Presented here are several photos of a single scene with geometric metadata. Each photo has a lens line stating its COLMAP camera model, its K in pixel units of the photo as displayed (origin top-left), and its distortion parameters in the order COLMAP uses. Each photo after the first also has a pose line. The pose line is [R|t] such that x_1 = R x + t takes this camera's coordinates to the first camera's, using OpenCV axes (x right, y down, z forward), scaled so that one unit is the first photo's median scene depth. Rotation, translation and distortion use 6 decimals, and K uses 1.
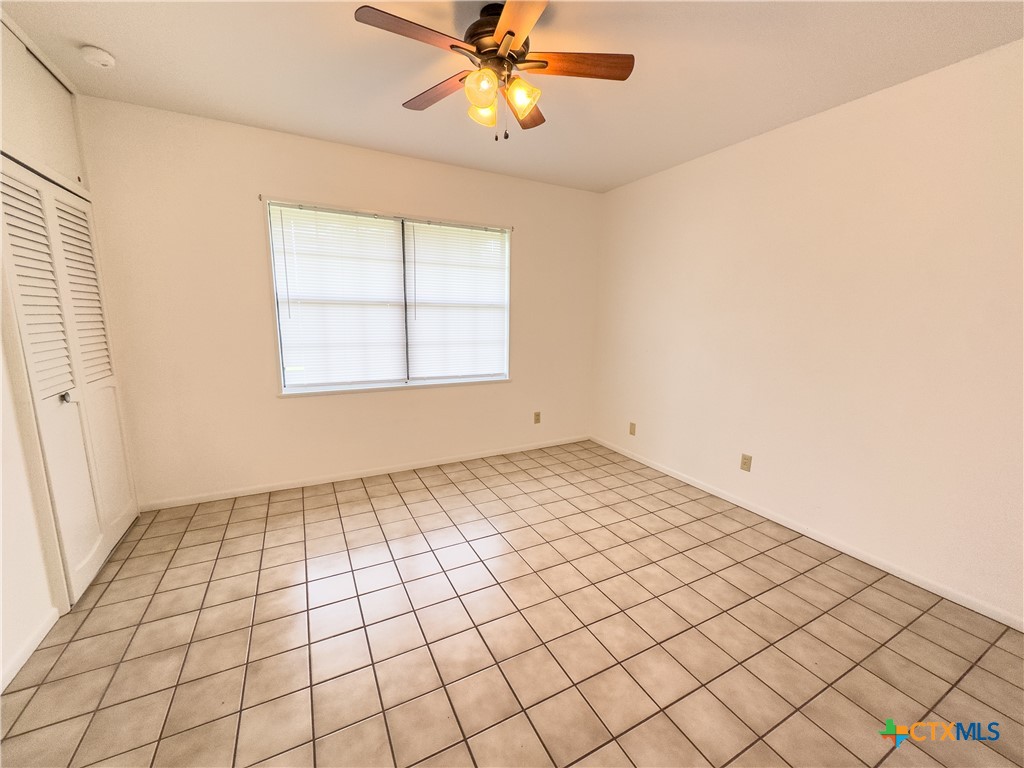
lens RADIAL K [[408.3, 0, 513.2], [0, 408.3, 386.8], [0, 0, 1]] dist [-0.000401, -0.000211]
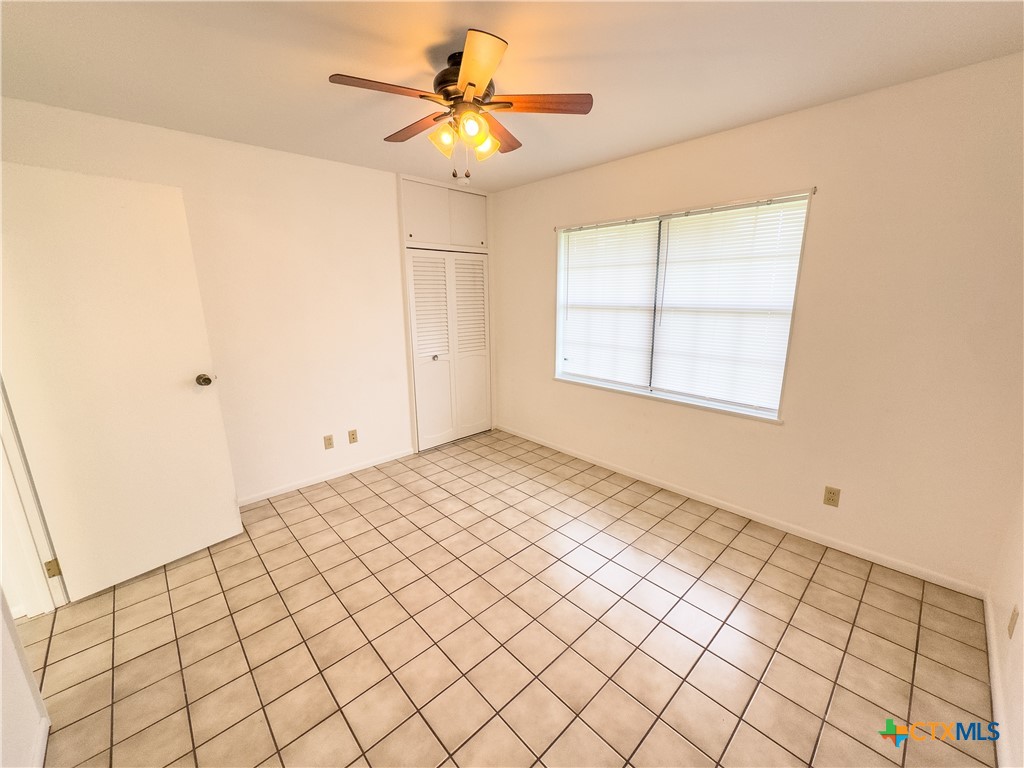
lens RADIAL K [[408.3, 0, 513.2], [0, 408.3, 386.8], [0, 0, 1]] dist [-0.000401, -0.000211]
pose [[0.263701, 0.201801, -0.943259, 0.594582], [-0.155168, 0.974011, 0.165001, -0.137435], [0.952042, 0.102853, 0.288160, 0.455569]]
